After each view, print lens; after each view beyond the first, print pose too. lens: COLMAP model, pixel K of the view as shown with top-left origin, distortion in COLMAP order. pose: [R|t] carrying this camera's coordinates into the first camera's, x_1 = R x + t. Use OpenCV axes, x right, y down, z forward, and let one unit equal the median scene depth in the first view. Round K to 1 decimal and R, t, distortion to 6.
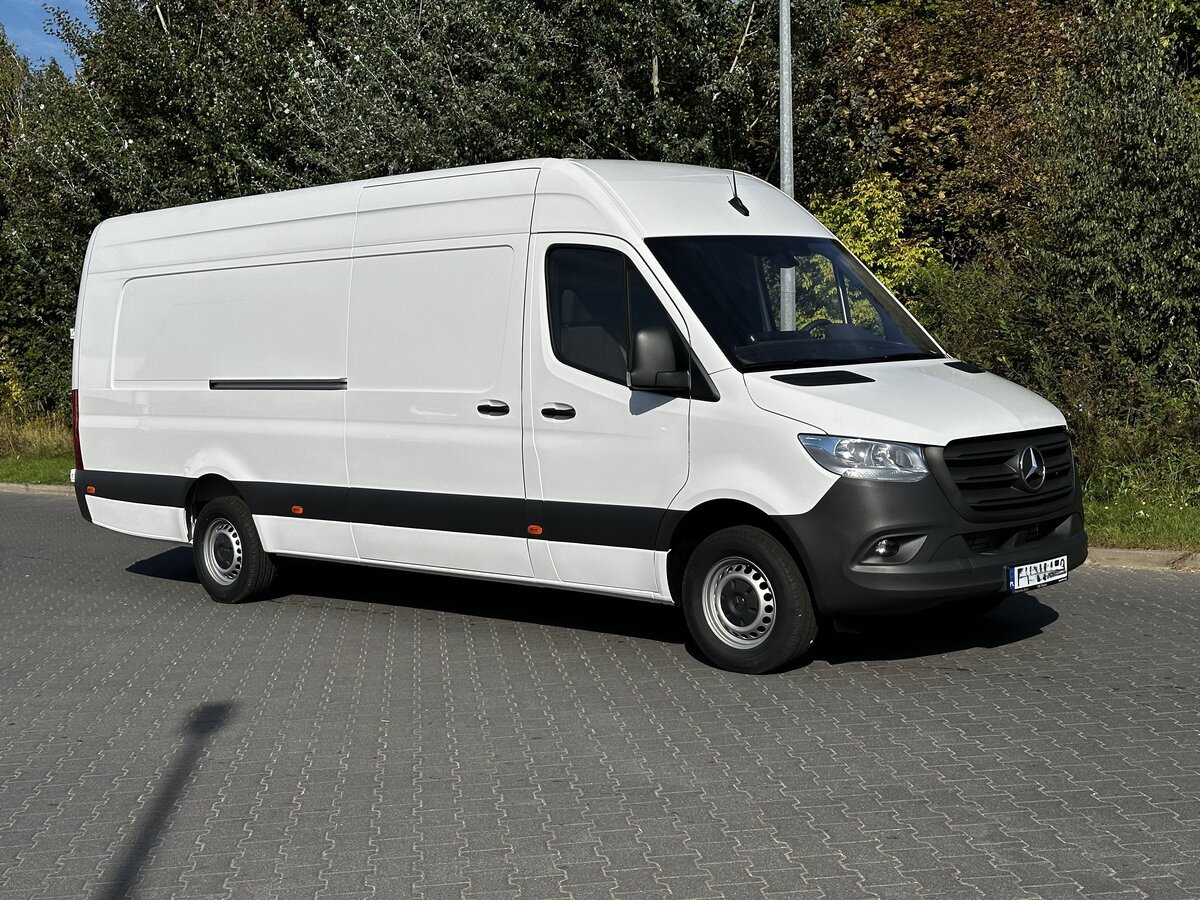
lens RADIAL K [[1680.5, 0, 604.4], [0, 1680.5, 446.0], [0, 0, 1]] dist [0.107984, 0.000000]
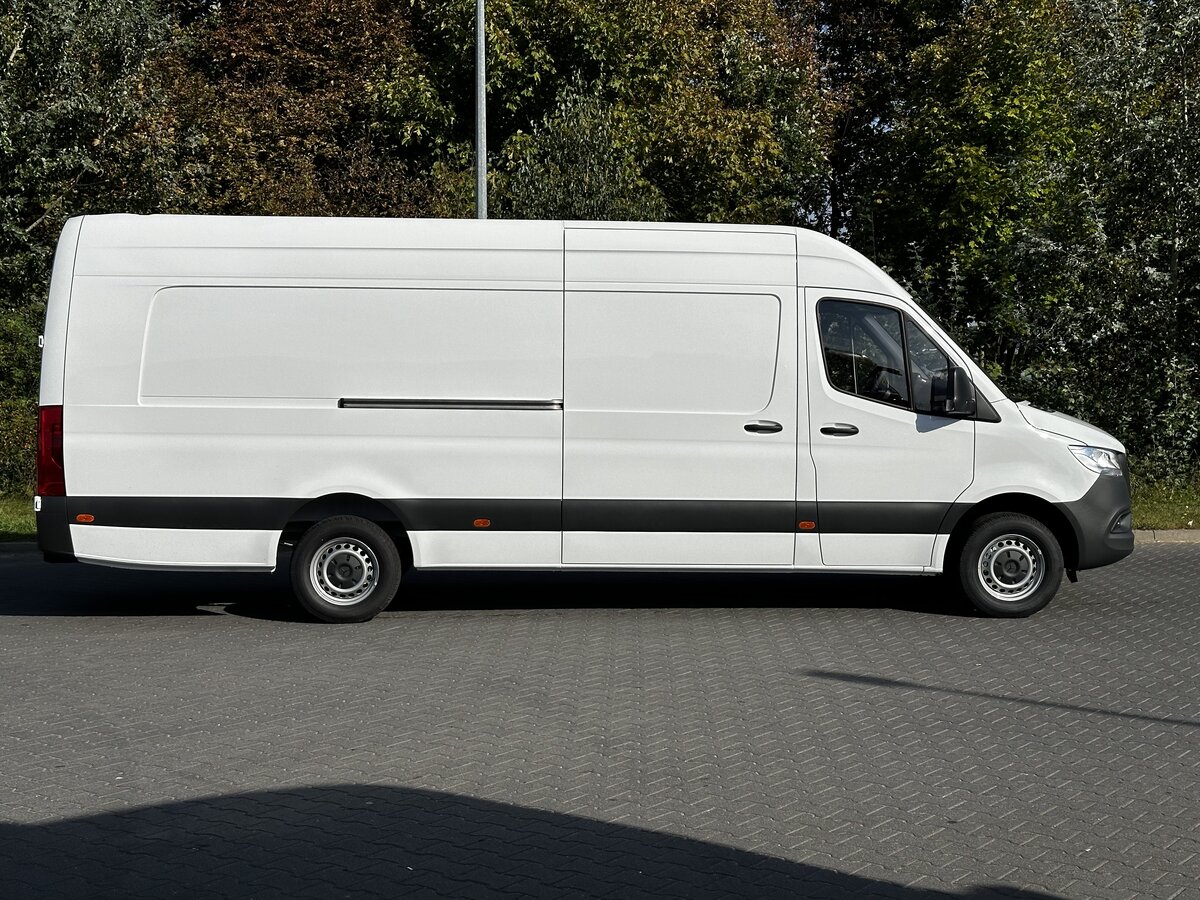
lens RADIAL K [[1680.5, 0, 610.2], [0, 1680.5, 440.1], [0, 0, 1]] dist [0.107984, 0.000000]
pose [[0.673687, 0.000482, 0.739017, -0.888906], [0.015439, 0.999772, -0.014725, 0.002435], [-0.738855, 0.021330, 0.673526, 0.228668]]
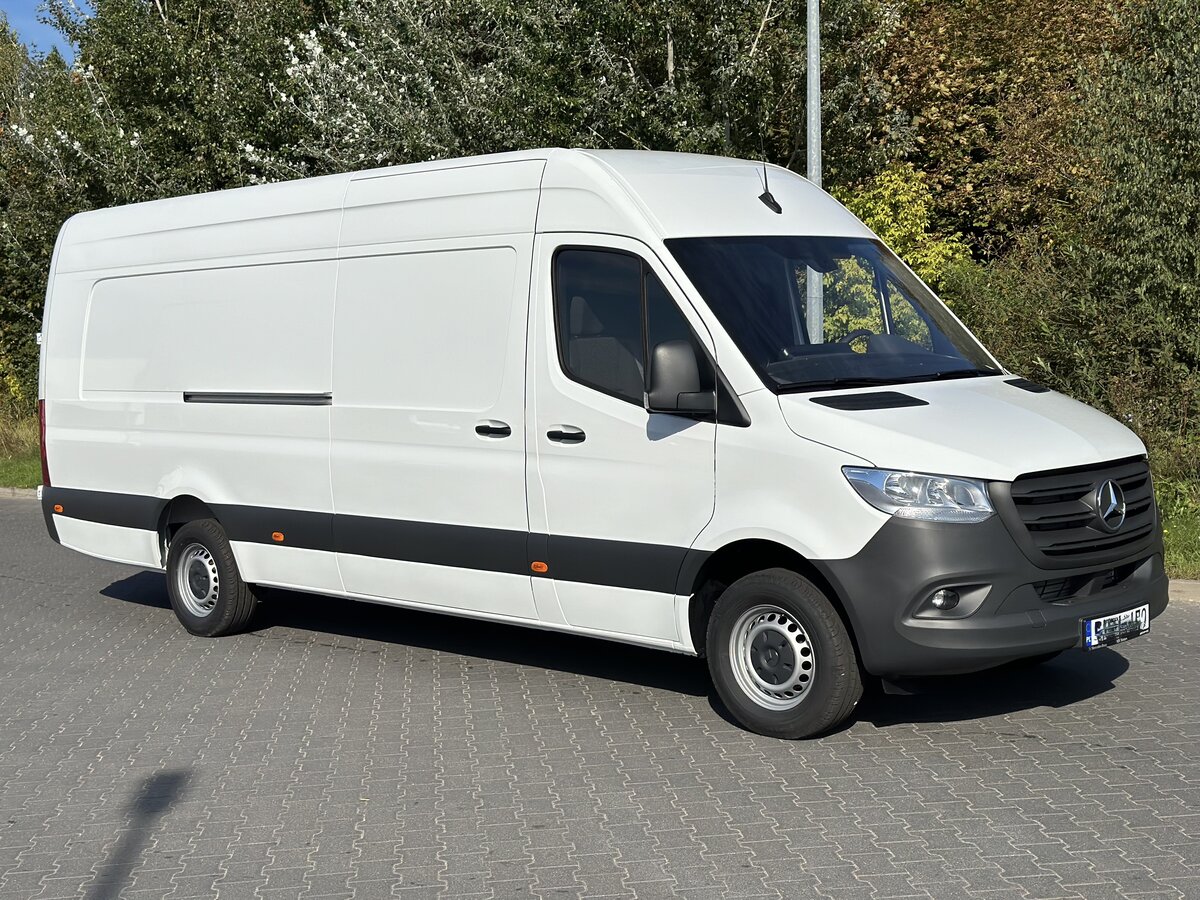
lens RADIAL K [[1680.5, 0, 597.2], [0, 1680.5, 459.2], [0, 0, 1]] dist [0.107984, 0.000000]
pose [[0.999947, 0.002825, -0.009875, -0.001789], [-0.002697, 0.999914, 0.012869, -0.015736], [0.009911, -0.012842, 0.999868, 0.095038]]
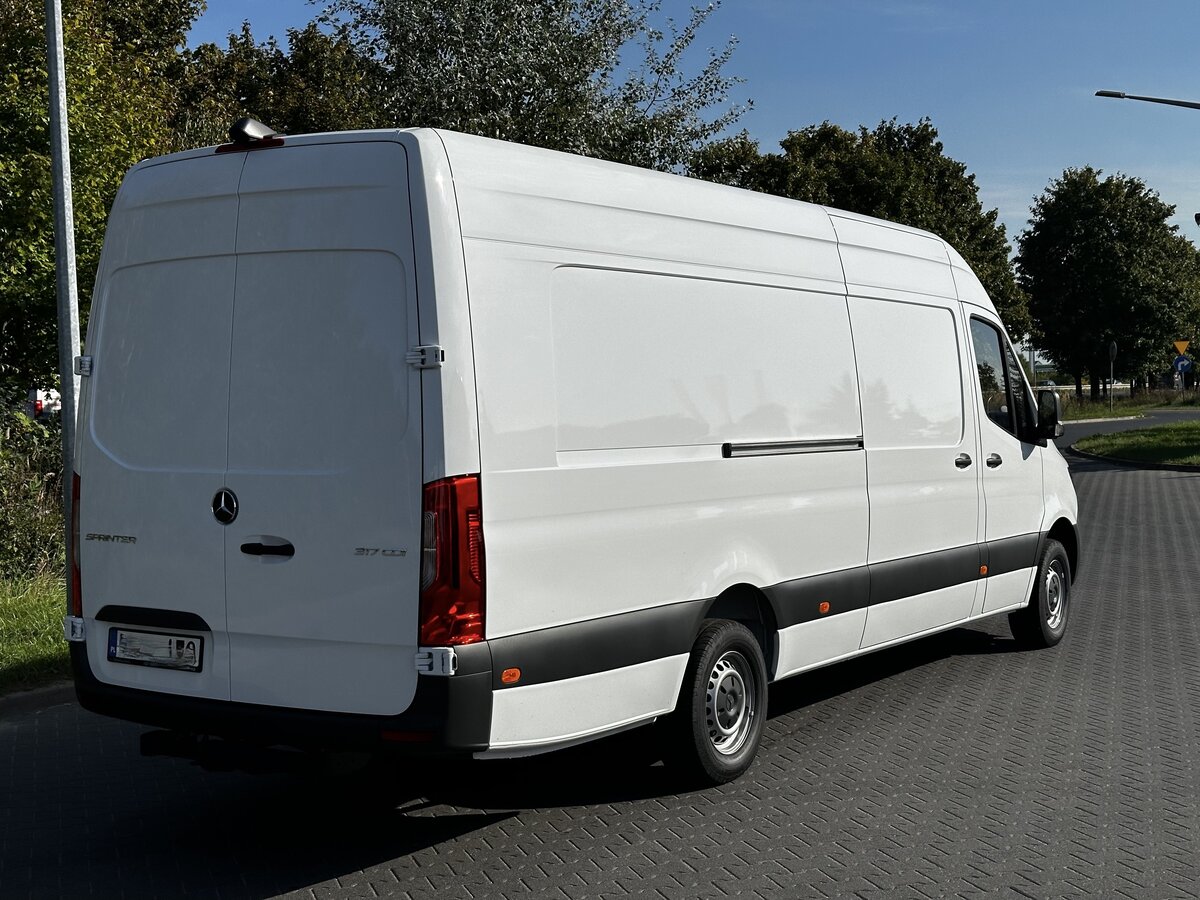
lens RADIAL K [[1680.5, 0, 599.7], [0, 1680.5, 449.3], [0, 0, 1]] dist [0.107984, 0.000000]
pose [[-0.190194, 0.009172, 0.981704, -0.906105], [0.079471, 0.996819, 0.006083, -0.046505], [-0.978525, 0.079174, -0.190317, 1.220490]]
